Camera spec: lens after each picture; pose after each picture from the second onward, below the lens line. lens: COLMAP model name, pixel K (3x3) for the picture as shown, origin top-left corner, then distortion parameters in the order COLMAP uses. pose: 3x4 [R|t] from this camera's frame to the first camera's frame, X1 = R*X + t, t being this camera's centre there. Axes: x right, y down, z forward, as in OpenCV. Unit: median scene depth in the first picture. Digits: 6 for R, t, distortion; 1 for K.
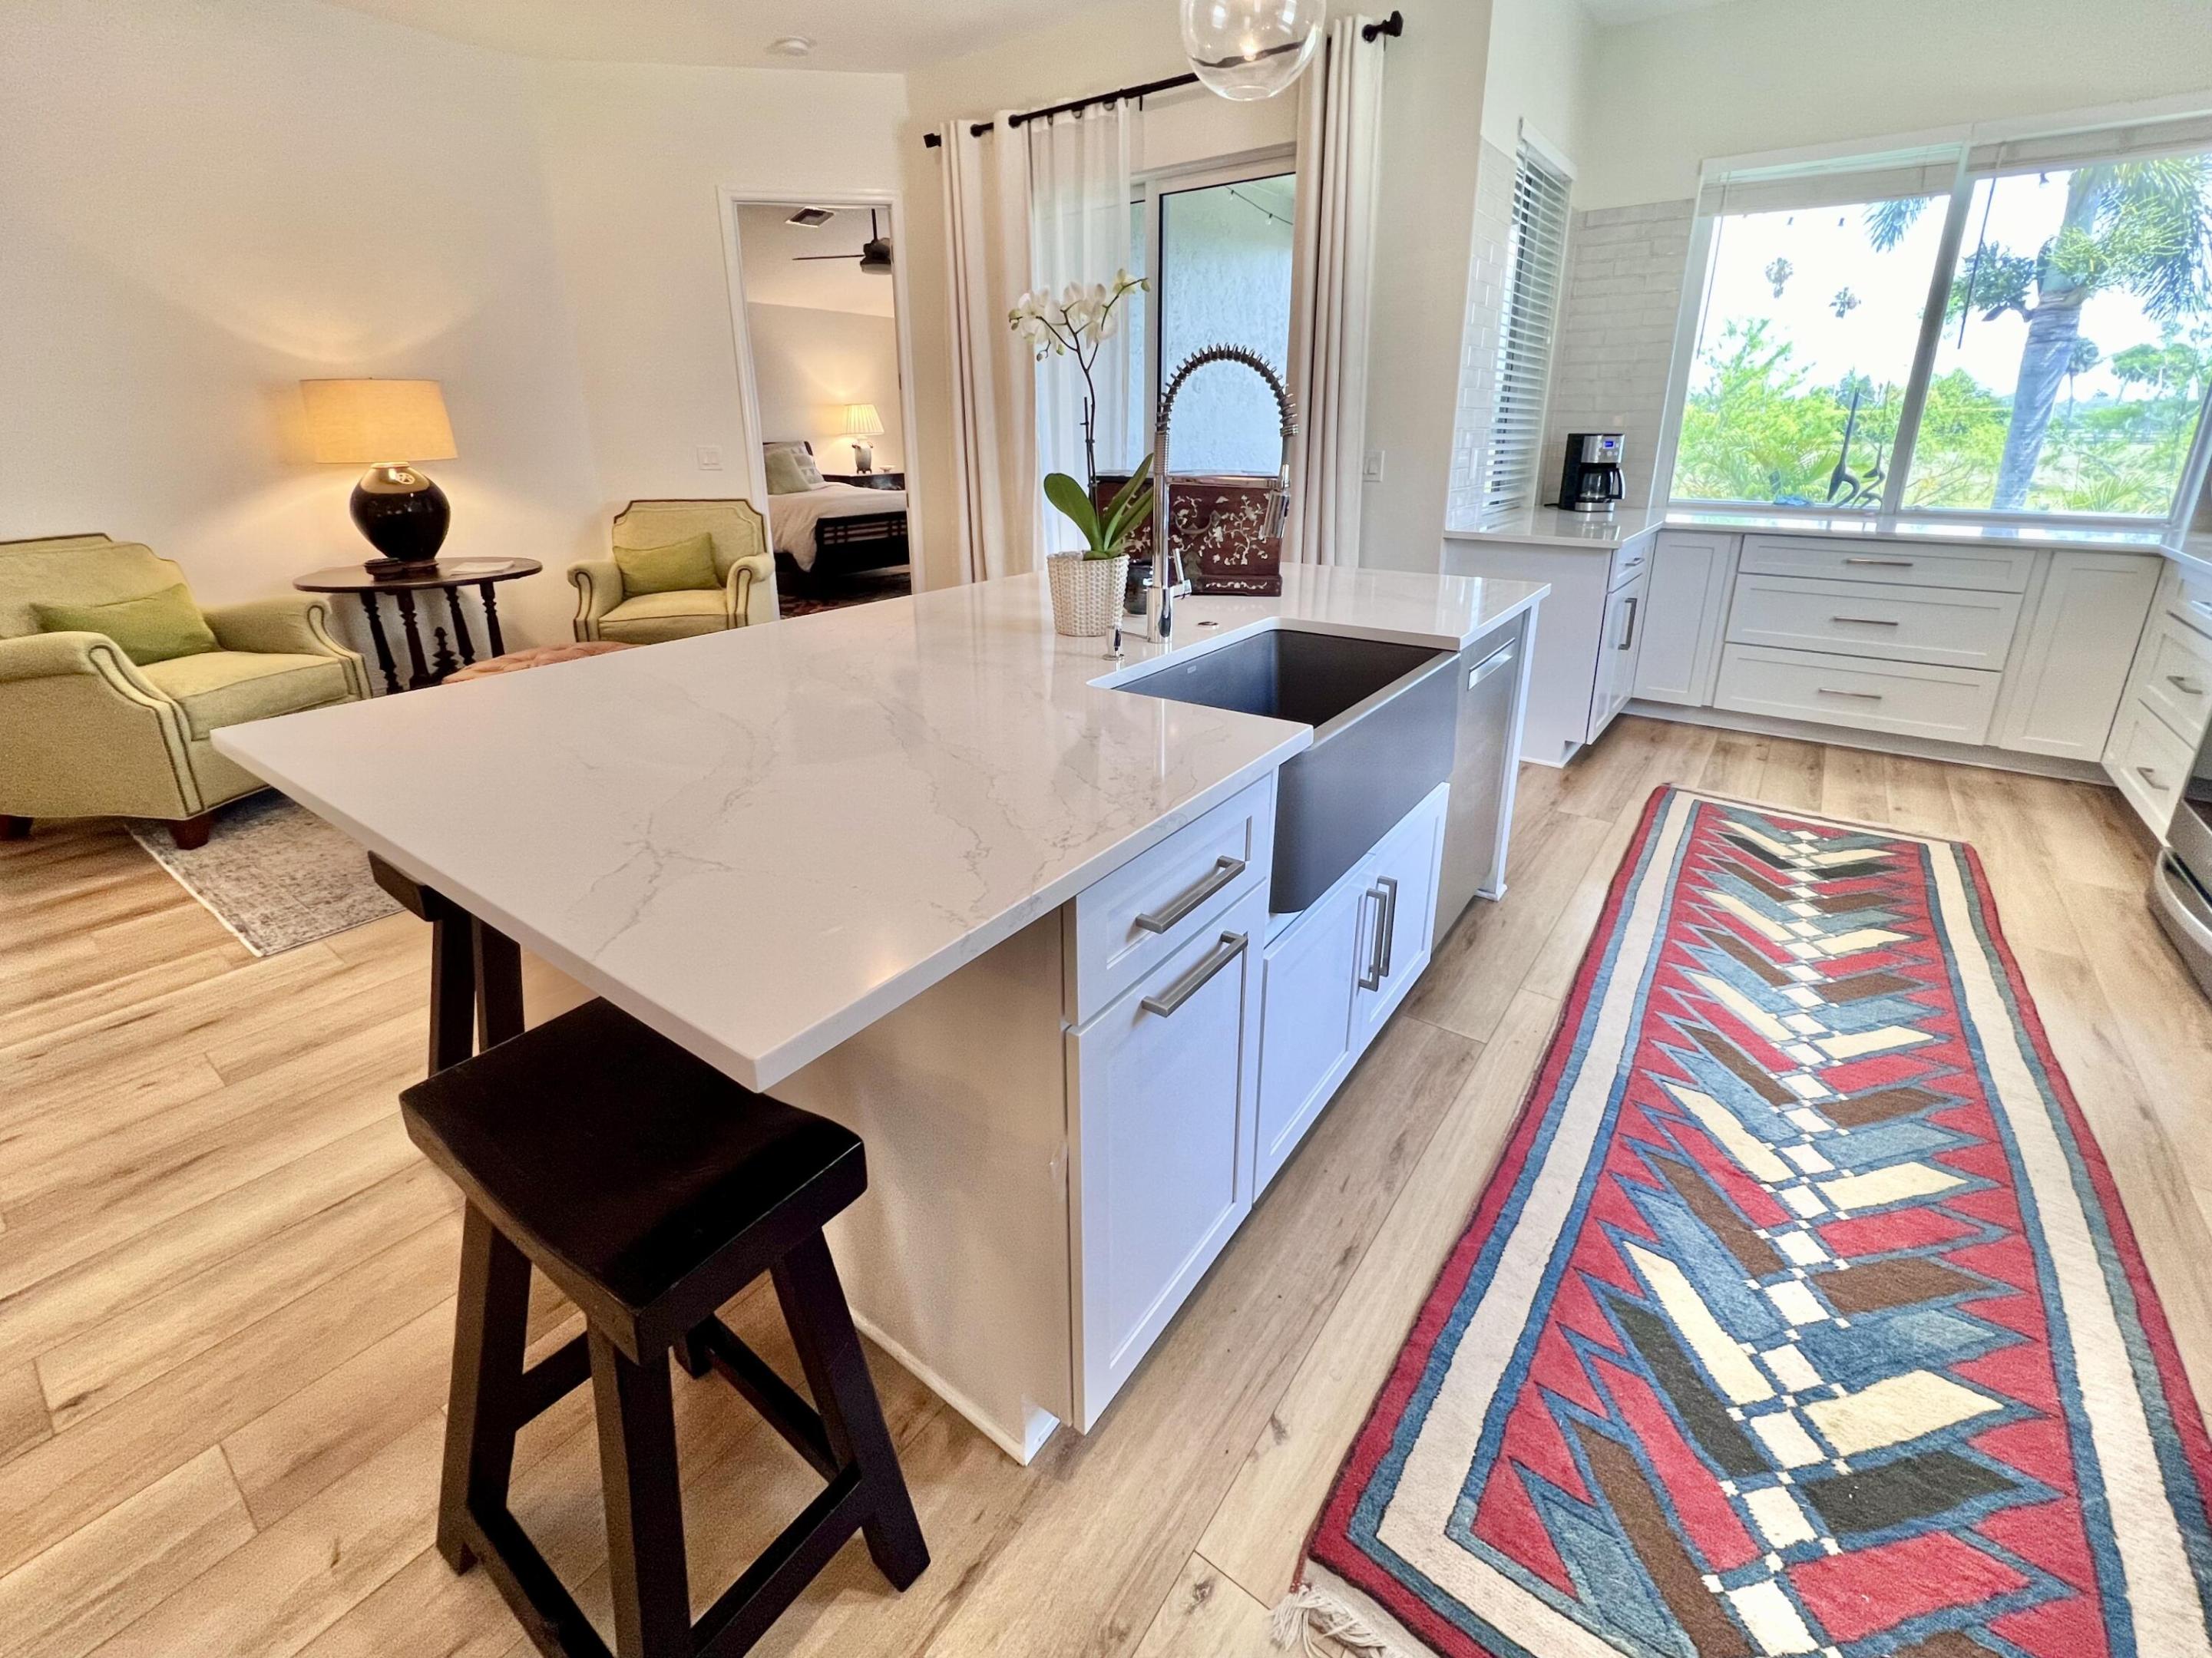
lens RADIAL K [[961.6, 0, 1105.6], [0, 961.6, 712.9], [0, 0, 1]] dist [-0.005644, 0.002643]
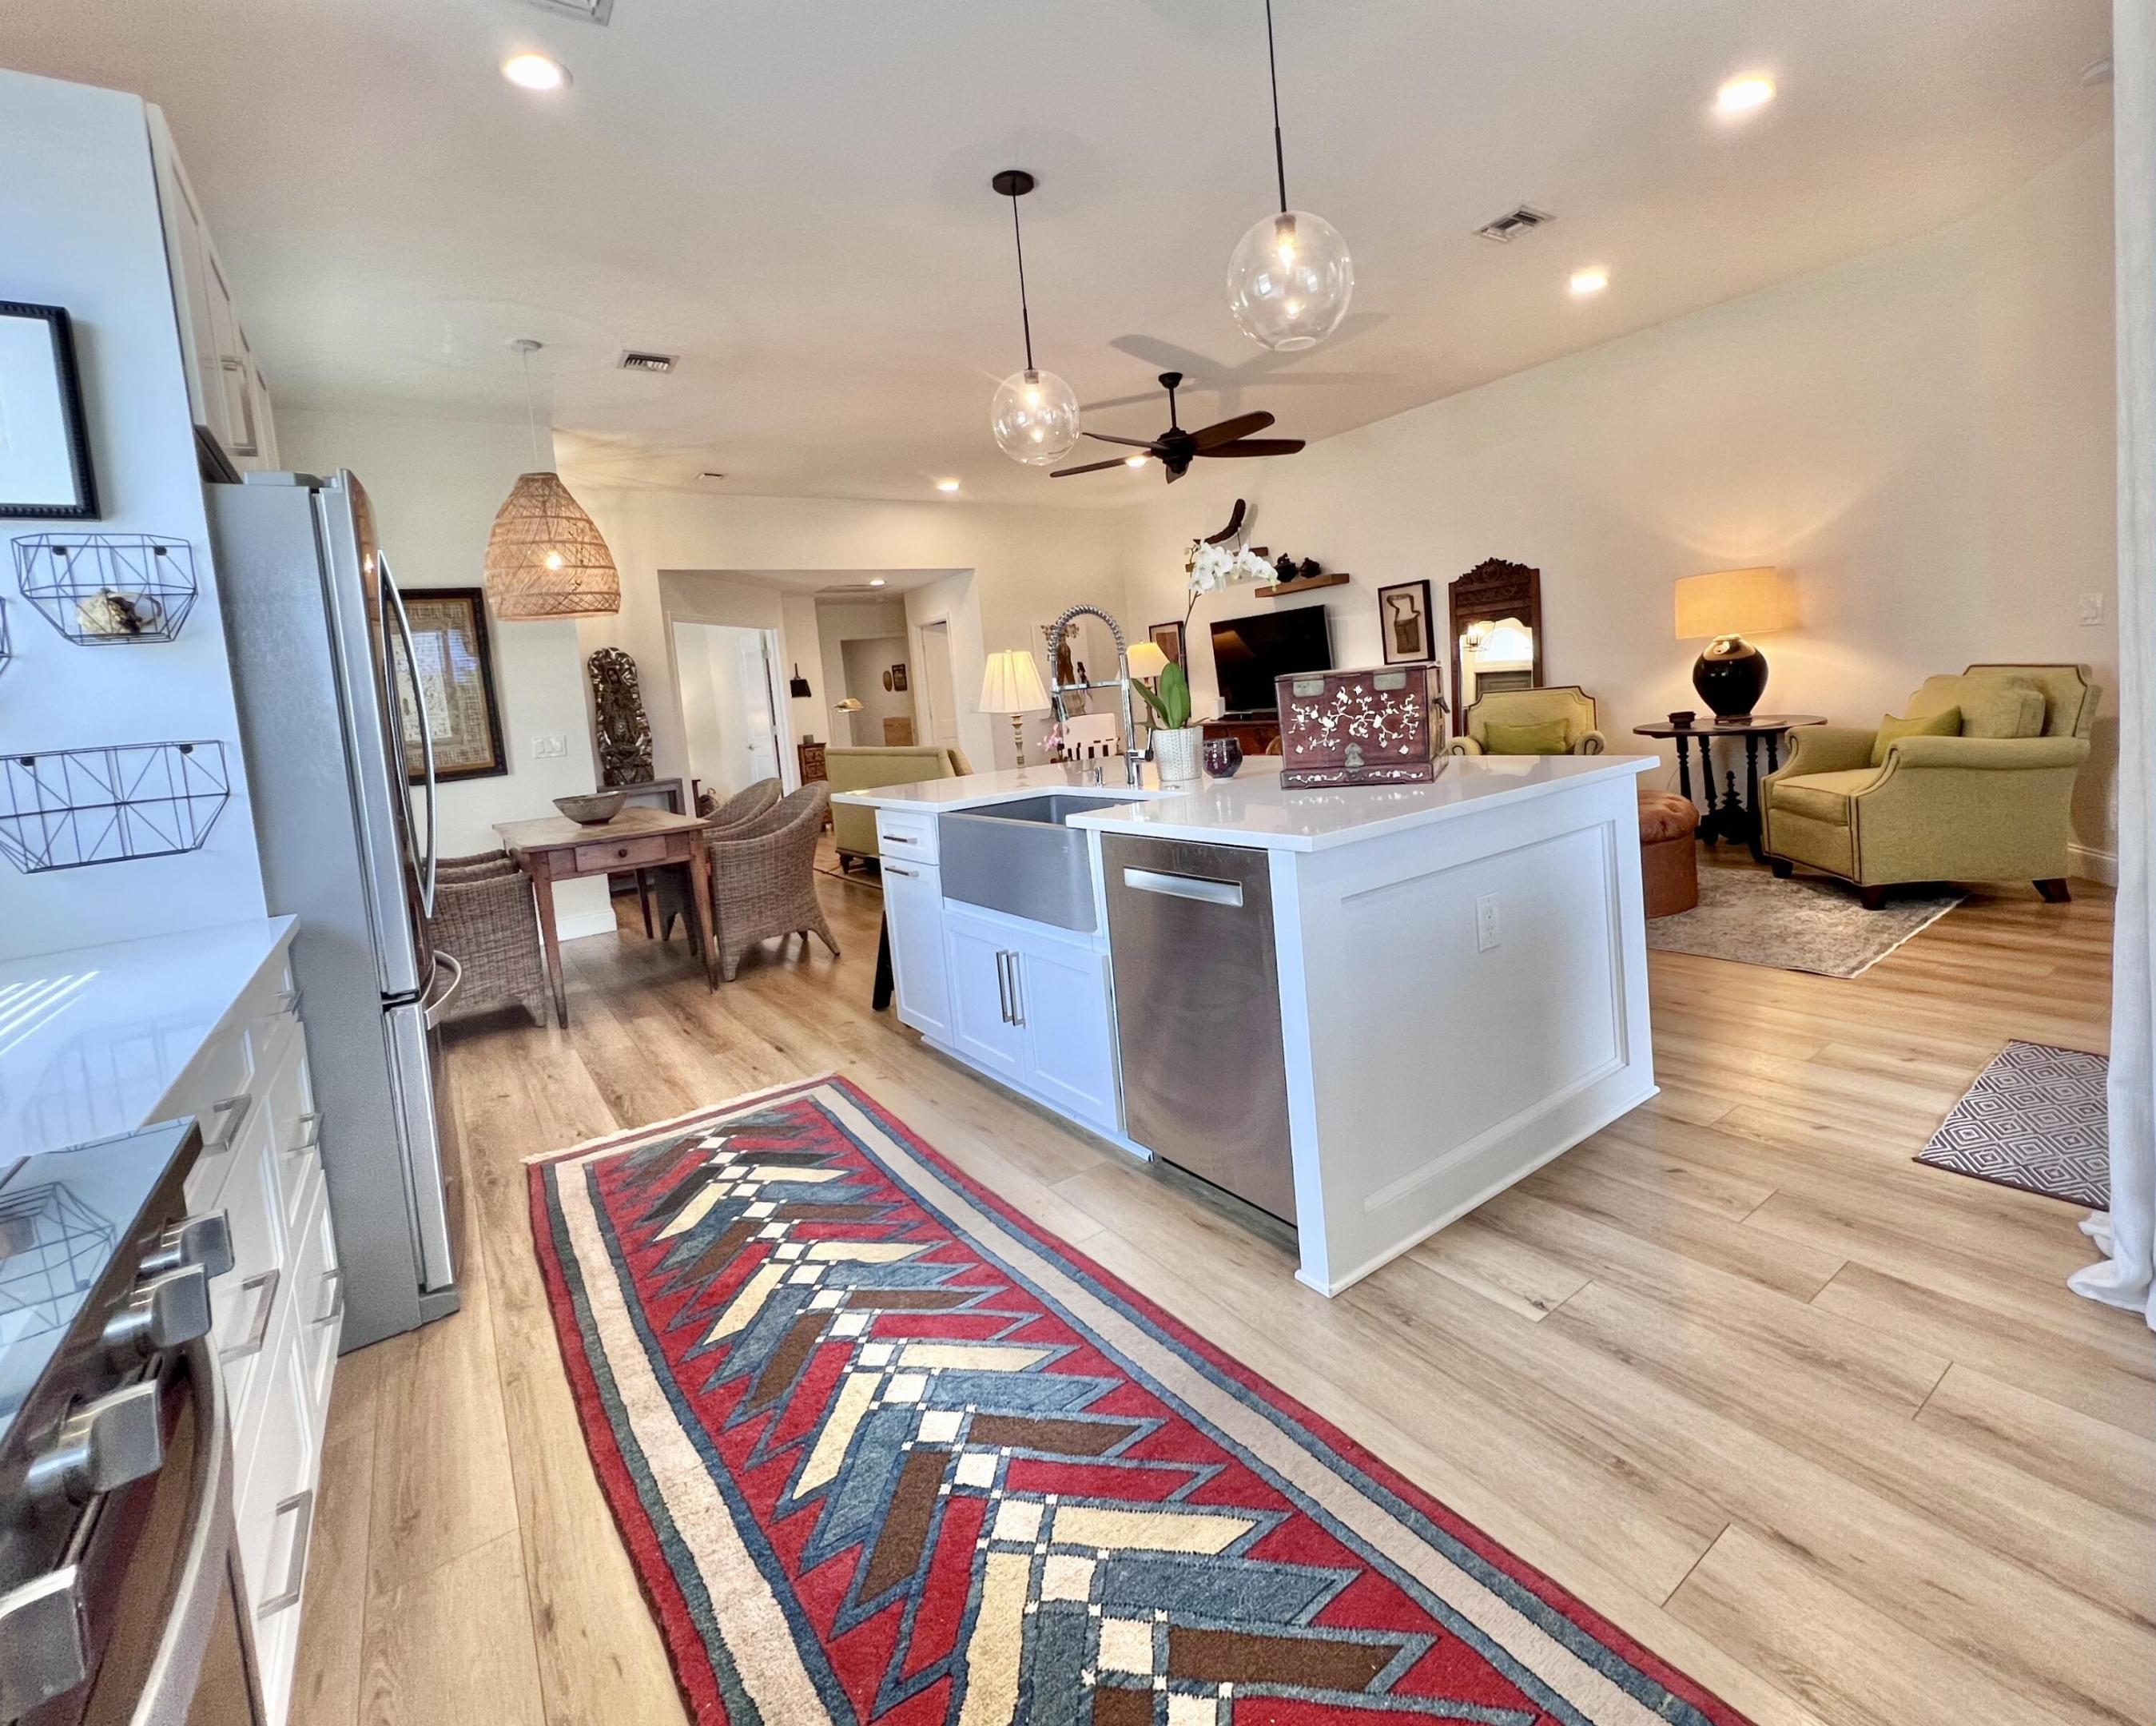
lens RADIAL K [[1007.8, 0, 1141.9], [0, 1007.8, 740.3], [0, 0, 1]] dist [-0.003245, 0.000738]
pose [[-0.300499, 0.082978, -0.950166, 0.747061], [-0.182432, 0.972815, 0.142652, -0.180822], [0.936173, 0.216207, -0.277192, 0.687153]]
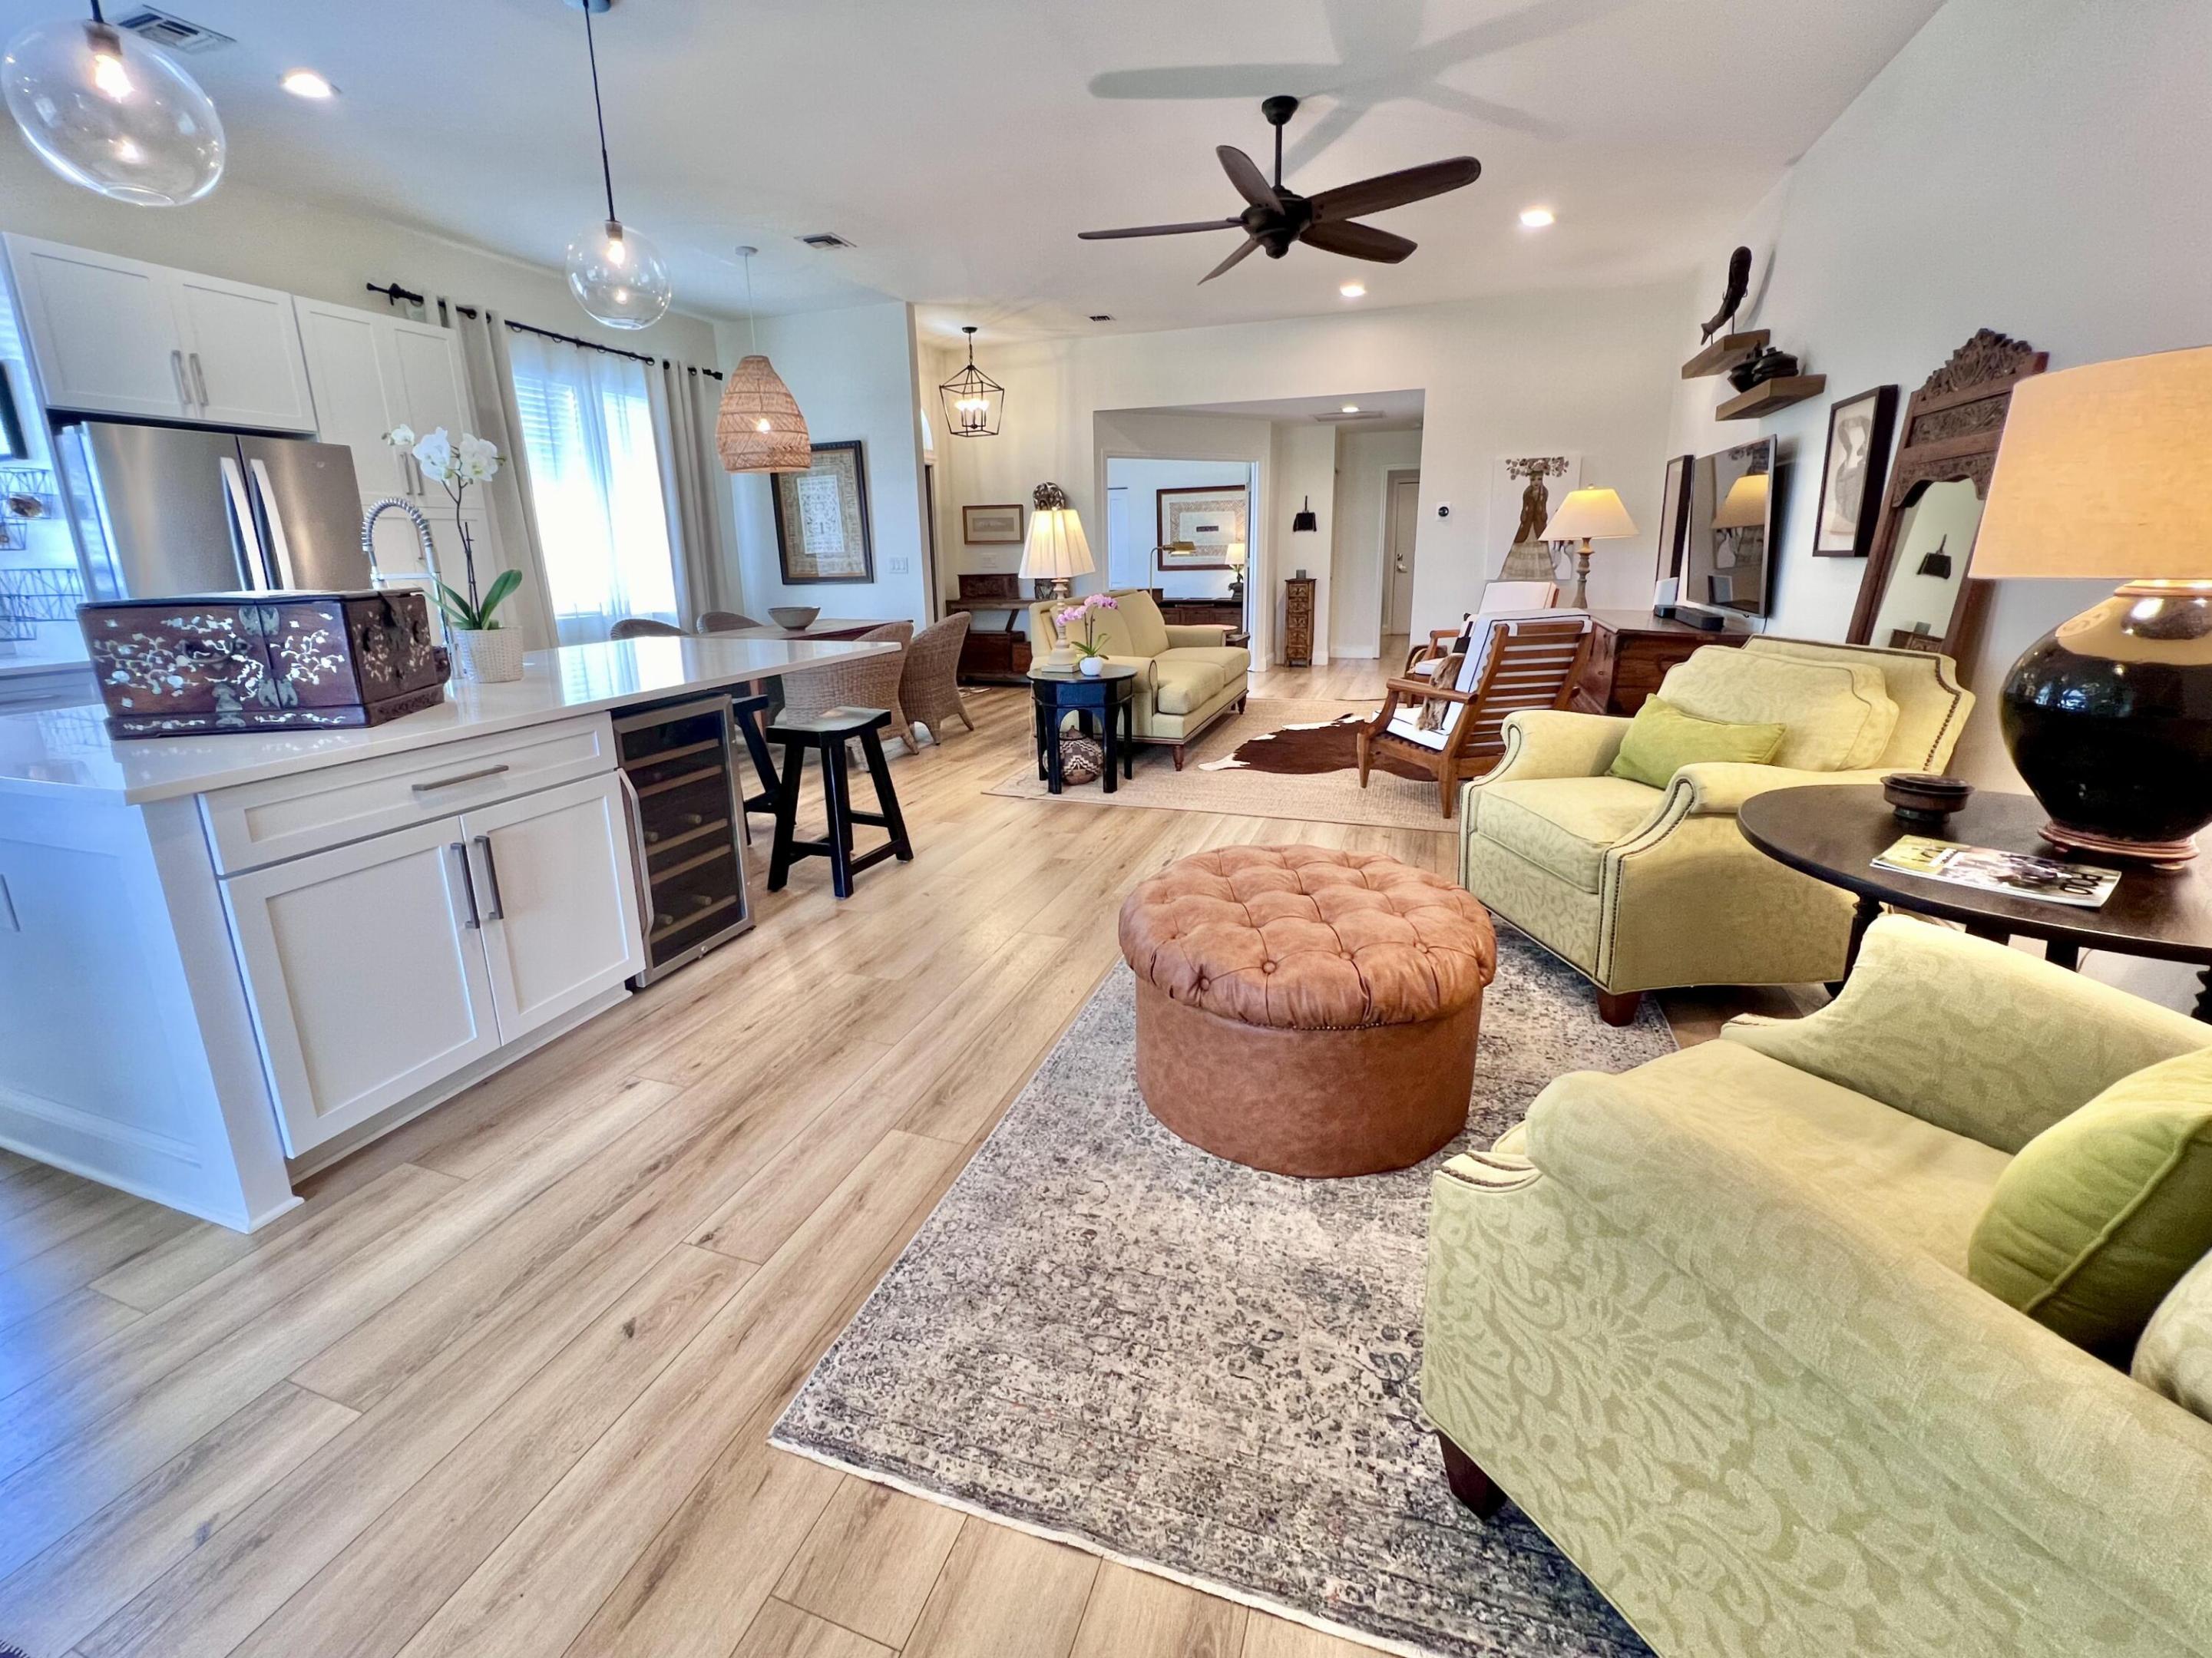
lens RADIAL K [[961.6, 0, 1094.0], [0, 961.6, 763.6], [0, 0, 1]] dist [-0.005644, 0.002643]
pose [[-0.958307, 0.081801, -0.273782, -0.205957], [-0.061496, 0.876652, 0.477179, -0.372248], [0.279045, 0.474120, -0.835071, 1.292189]]
